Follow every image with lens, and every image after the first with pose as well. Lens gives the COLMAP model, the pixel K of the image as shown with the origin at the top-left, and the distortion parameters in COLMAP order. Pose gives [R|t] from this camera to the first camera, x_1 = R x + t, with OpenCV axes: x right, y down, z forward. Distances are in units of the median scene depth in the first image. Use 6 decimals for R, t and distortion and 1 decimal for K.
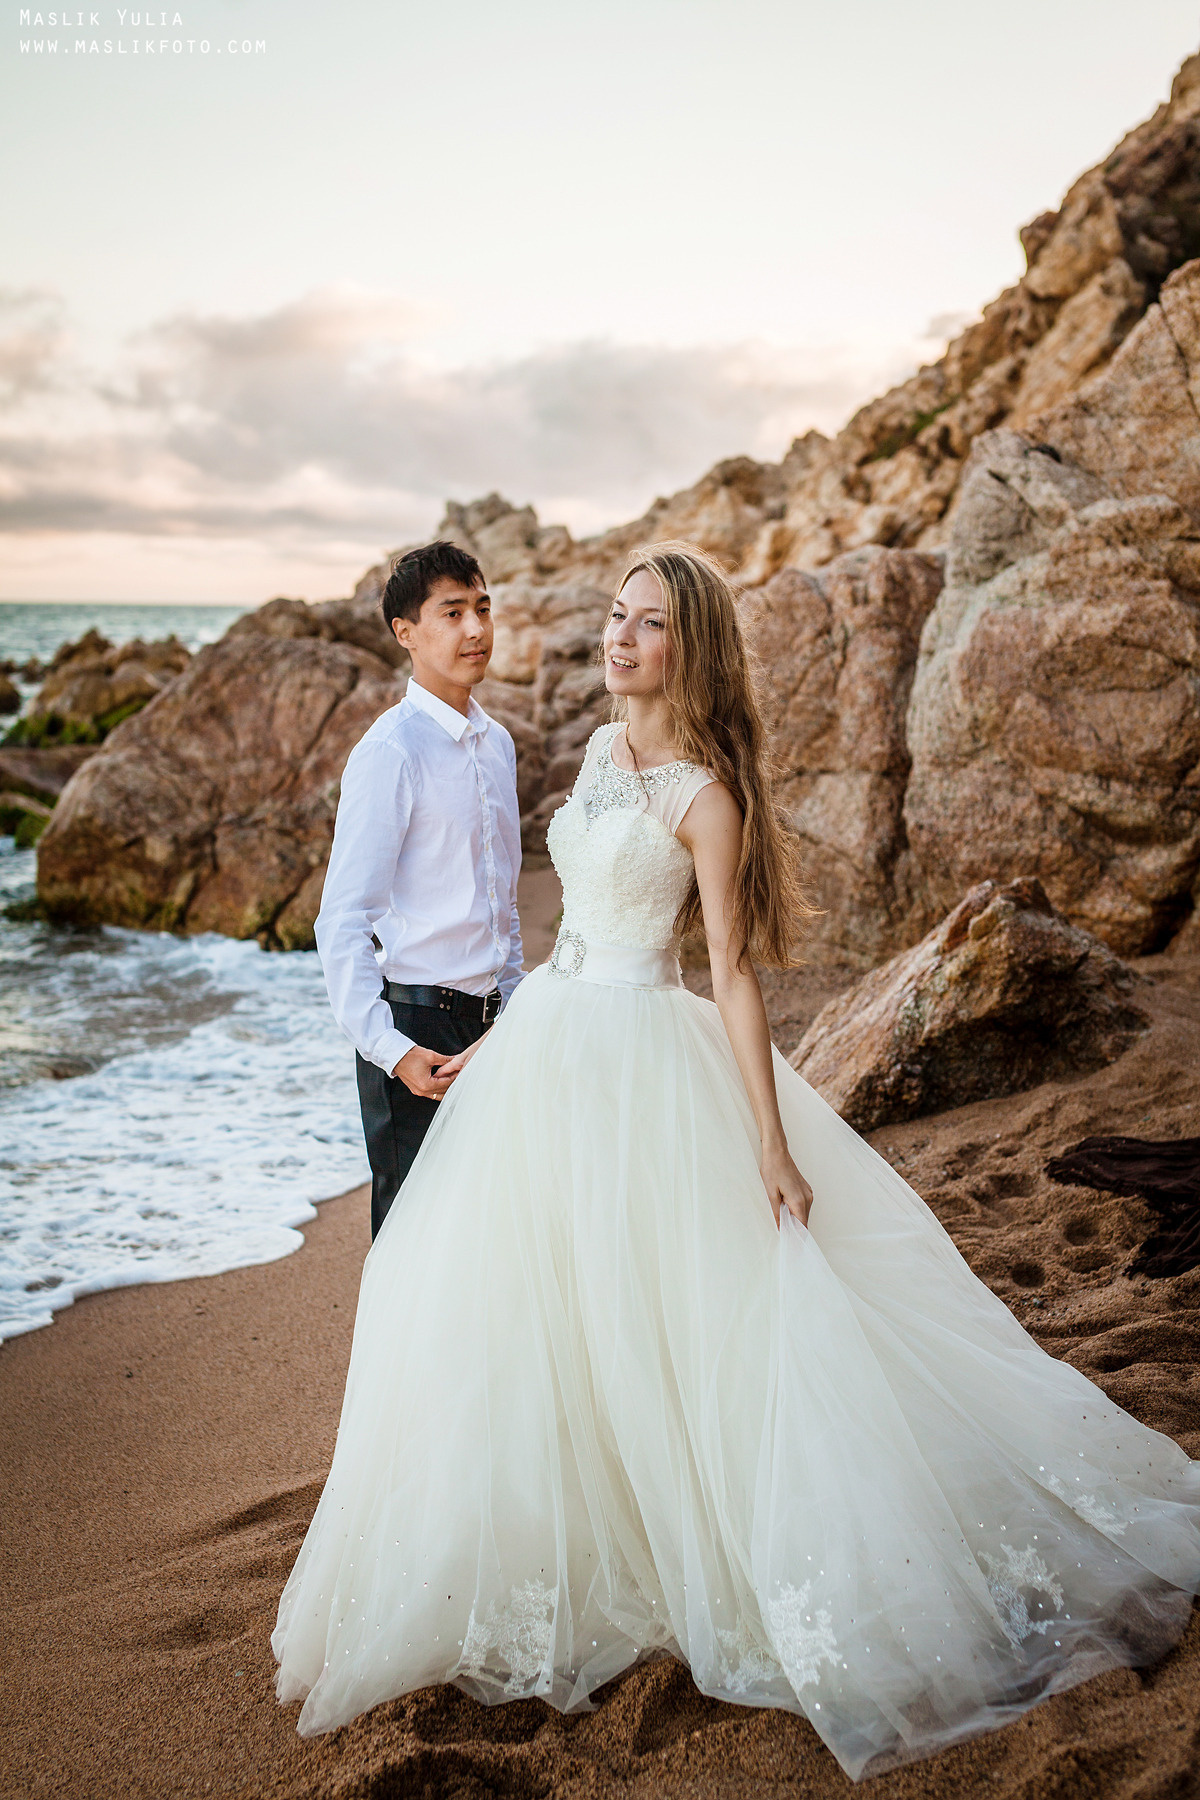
lens RADIAL K [[2408.9, 0, 591.4], [0, 2408.9, 903.4], [0, 0, 1]] dist [0.005812, 0.000000]
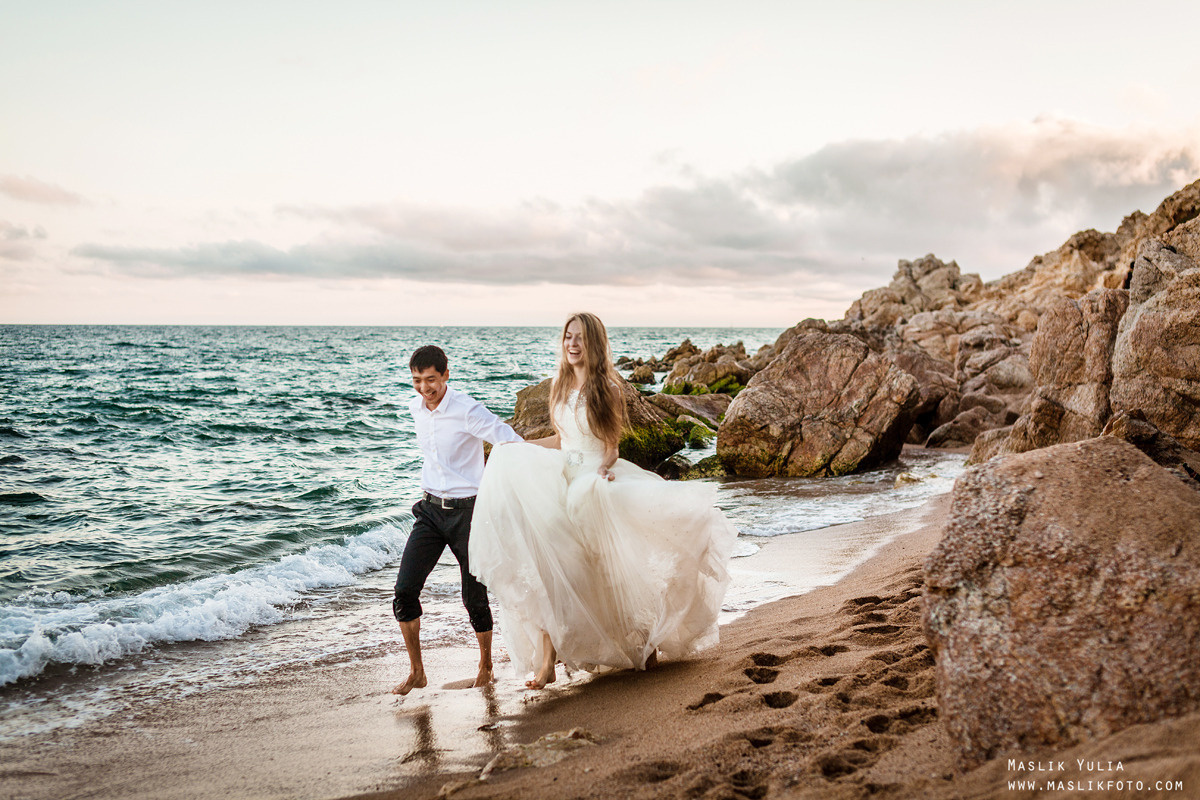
lens RADIAL K [[1605.9, 0, 595.3], [0, 1605.9, 407.6], [0, 0, 1]] dist [0.005812, 0.000000]
pose [[0.970243, 0.004340, -0.242095, 0.012720], [-0.022188, 0.997226, -0.071045, 0.063298], [0.241115, 0.074302, 0.967648, -0.438491]]
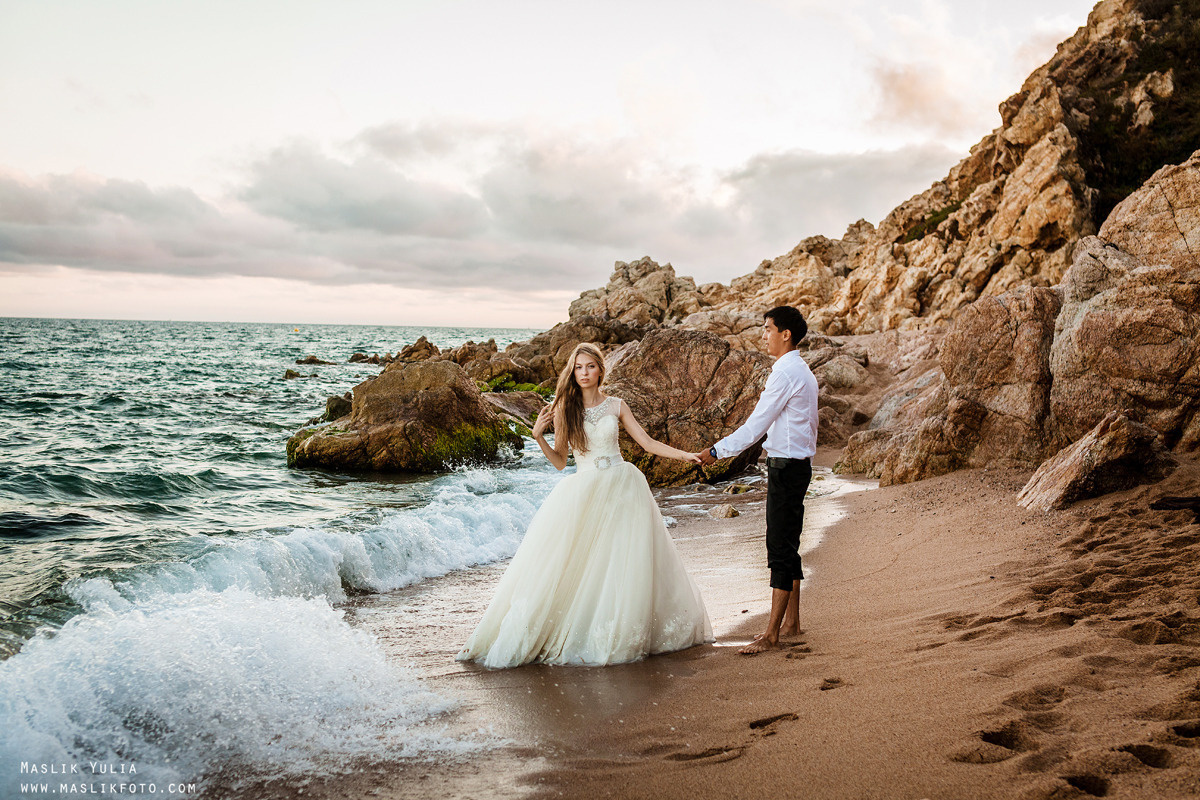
lens RADIAL K [[1605.9, 0, 595.1], [0, 1605.9, 398.0], [0, 0, 1]] dist [0.005812, 0.000000]
pose [[0.998668, 0.012060, -0.050166, -0.150401], [-0.016074, 0.996633, -0.080402, 0.061130], [0.049027, 0.081101, 0.995499, -0.369649]]
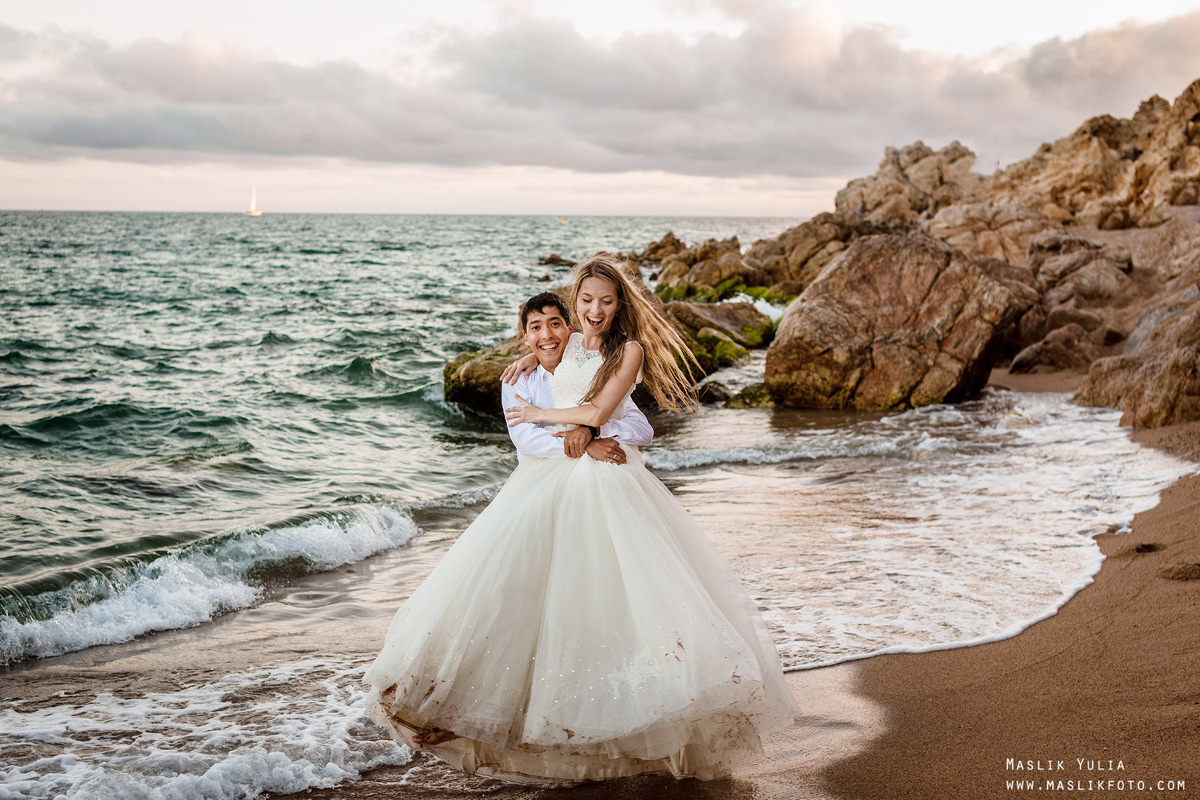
lens RADIAL K [[1605.9, 0, 561.3], [0, 1605.9, 451.9], [0, 0, 1]] dist [0.005812, 0.000000]
pose [[0.970768, 0.030236, -0.238108, -0.095120], [-0.025066, 0.999380, 0.024713, 0.024849], [0.238708, -0.018023, 0.970924, -0.205597]]
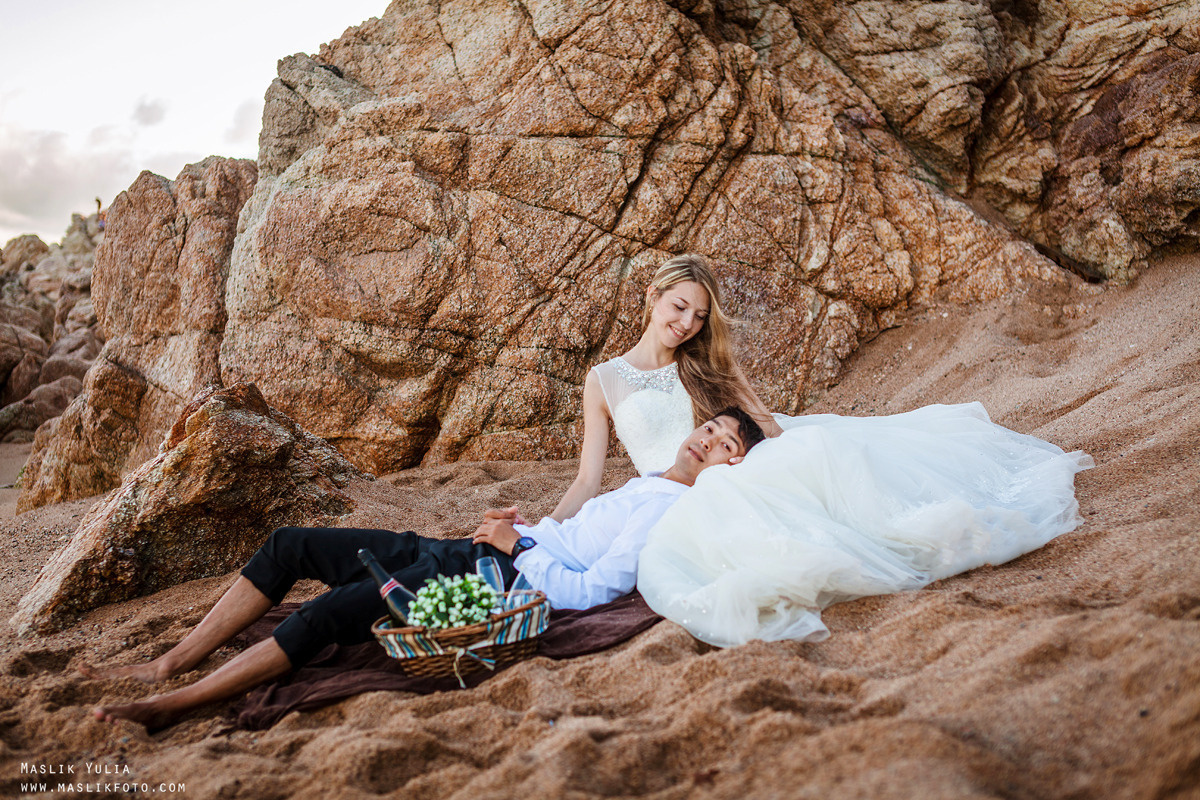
lens RADIAL K [[1605.9, 0, 588.8], [0, 1605.9, 389.7], [0, 0, 1]] dist [0.005812, 0.000000]
pose [[0.971398, -0.002813, 0.237442, 0.076312], [0.018425, 0.997808, -0.063559, 0.021061], [-0.236743, 0.066116, 0.969320, 0.109789]]
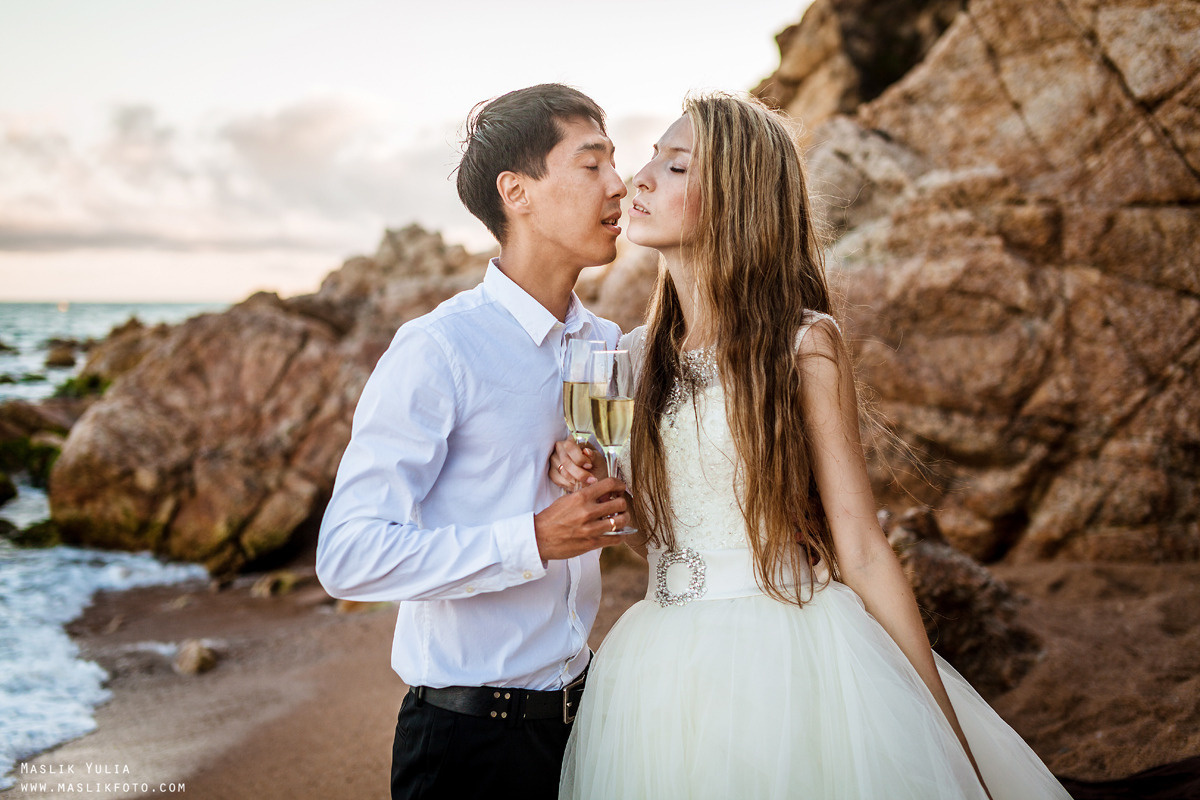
lens RADIAL K [[1605.9, 0, 597.3], [0, 1605.9, 404.4], [0, 0, 1]] dist [0.005812, 0.000000]
pose [[0.997363, -0.017362, 0.070462, -0.004015], [0.021283, 0.998243, -0.055294, -0.009747], [-0.069379, 0.056648, 0.995981, 0.148855]]
